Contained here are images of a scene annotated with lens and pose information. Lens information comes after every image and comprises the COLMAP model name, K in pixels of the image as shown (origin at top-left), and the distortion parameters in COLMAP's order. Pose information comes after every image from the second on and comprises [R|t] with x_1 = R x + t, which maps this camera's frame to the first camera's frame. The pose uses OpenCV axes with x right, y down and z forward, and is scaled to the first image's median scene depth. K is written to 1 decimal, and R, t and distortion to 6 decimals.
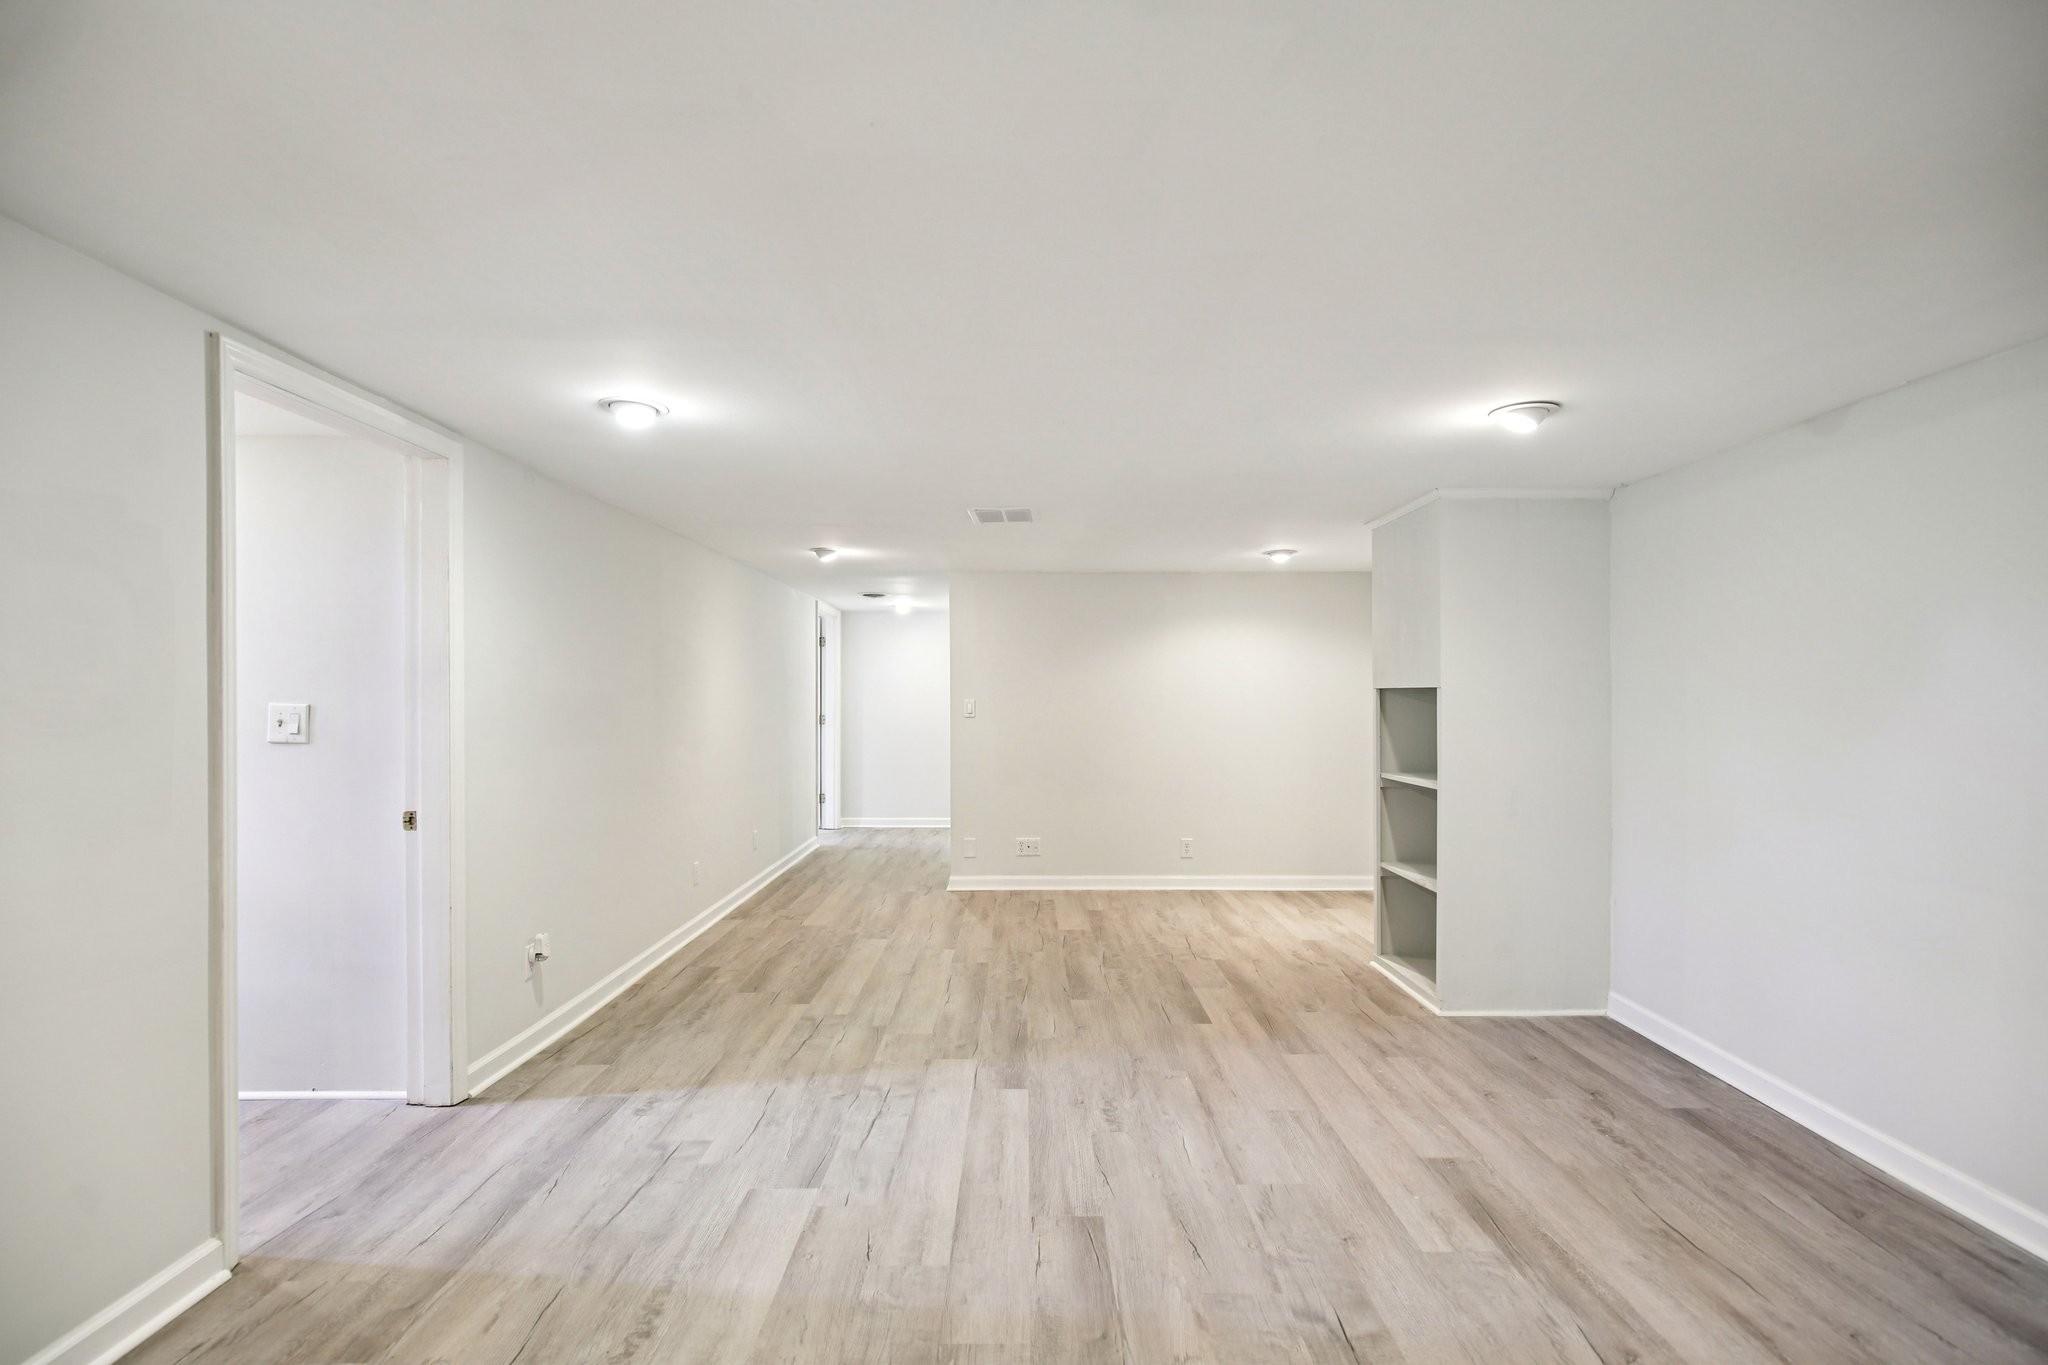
lens RADIAL K [[942.3, 0, 1021.5], [0, 942.3, 721.8], [0, 0, 1]] dist [-0.001056, -0.000368]
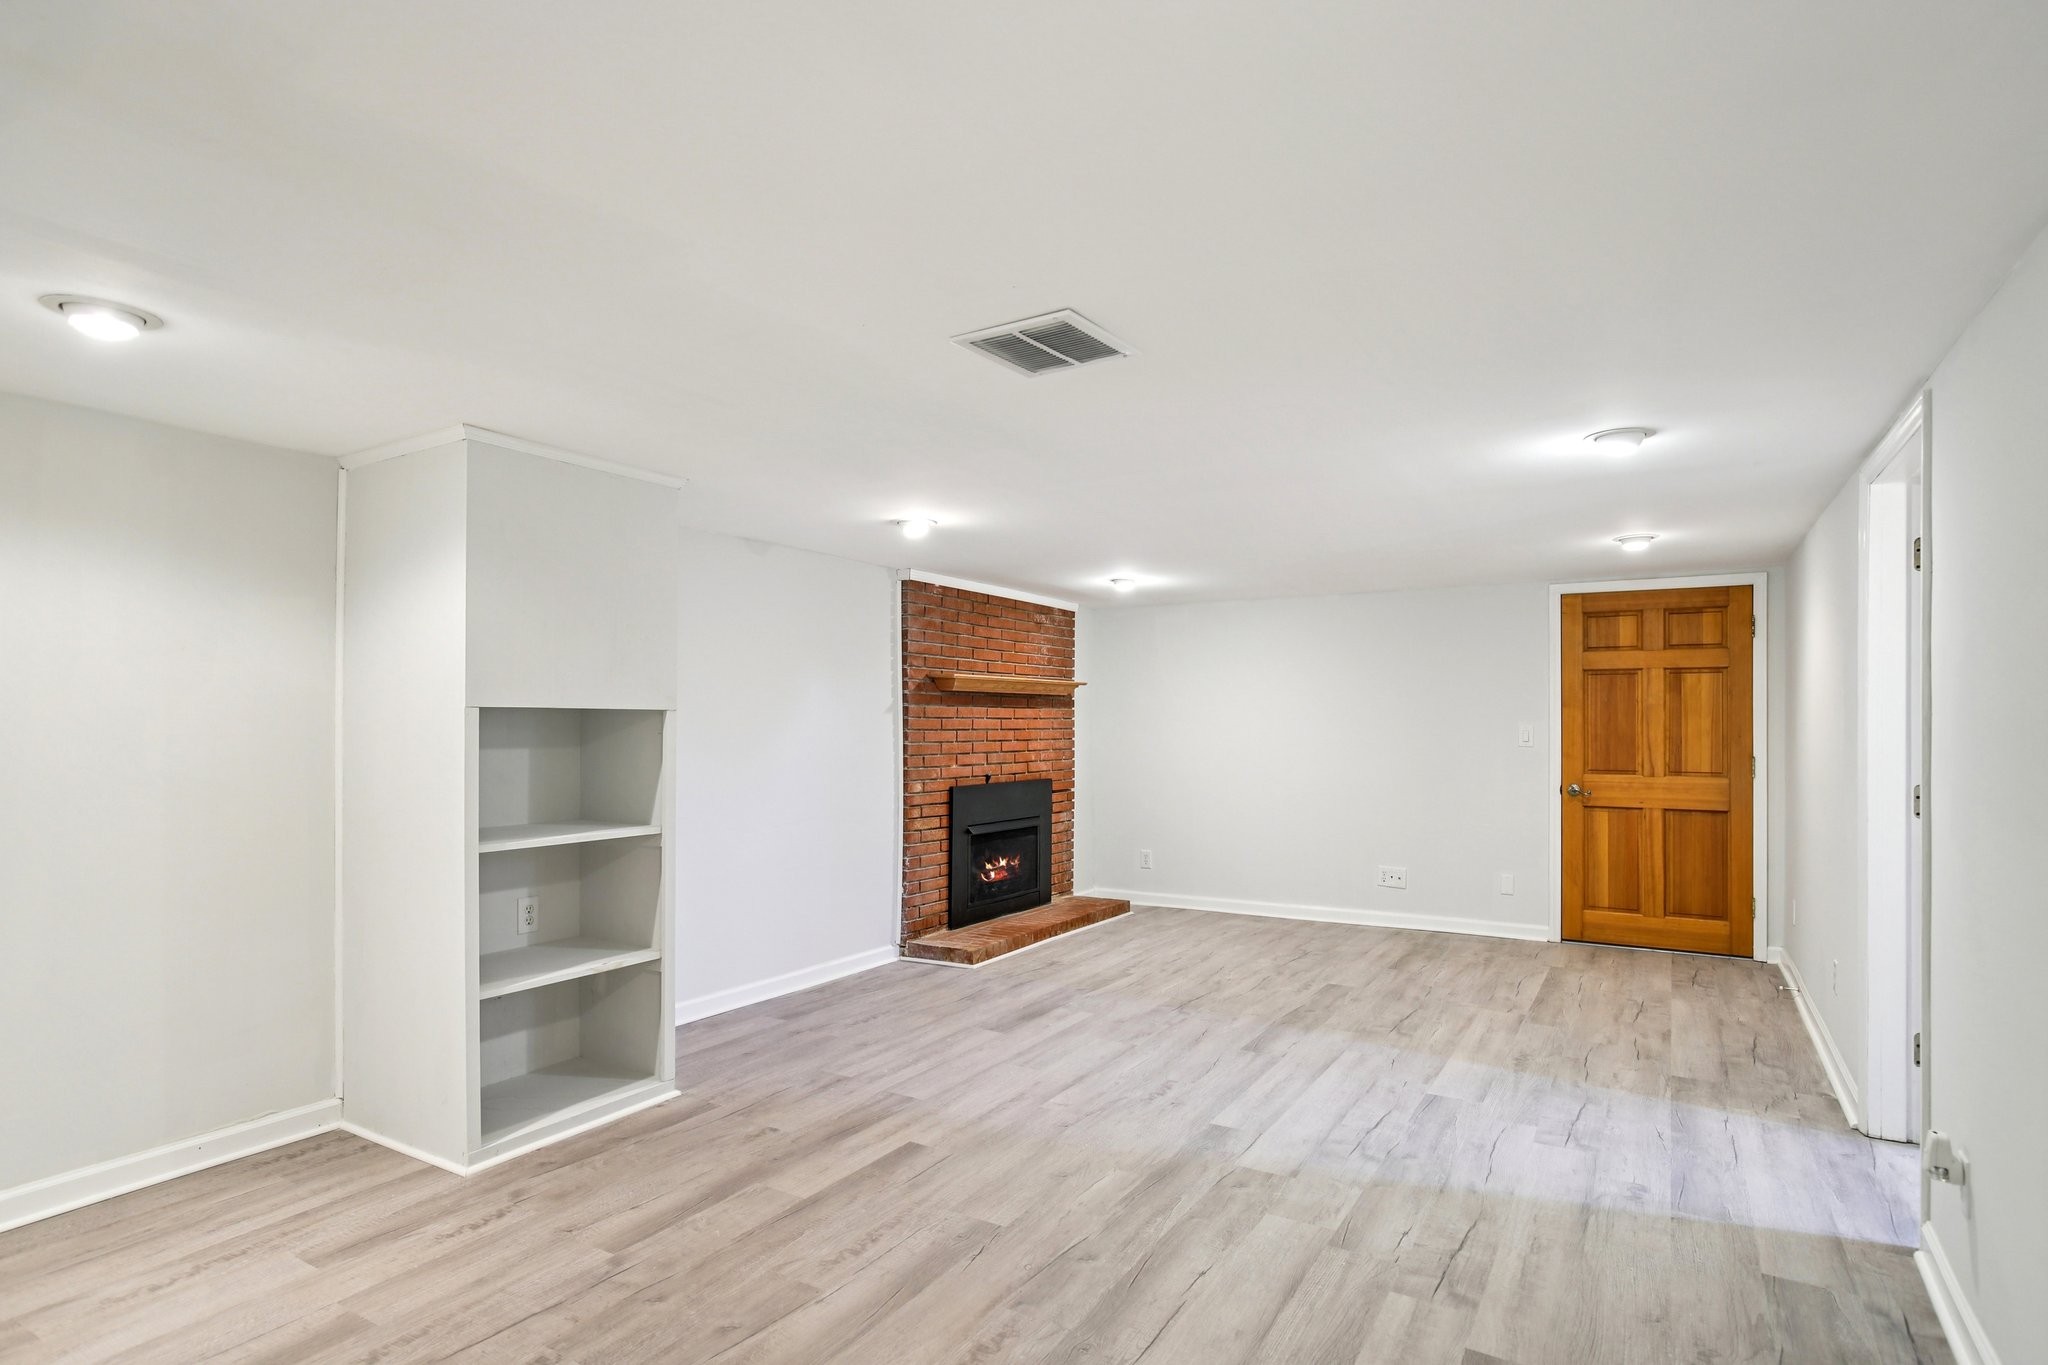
lens RADIAL K [[1056.8, 0, 1053.9], [0, 1056.8, 709.3], [0, 0, 1]] dist [0.001281, 0.000727]
pose [[-0.864751, 0.004493, 0.502180, -0.411468], [0.010862, 0.999893, 0.009757, -0.052202], [-0.502083, 0.013892, -0.864708, 2.047490]]
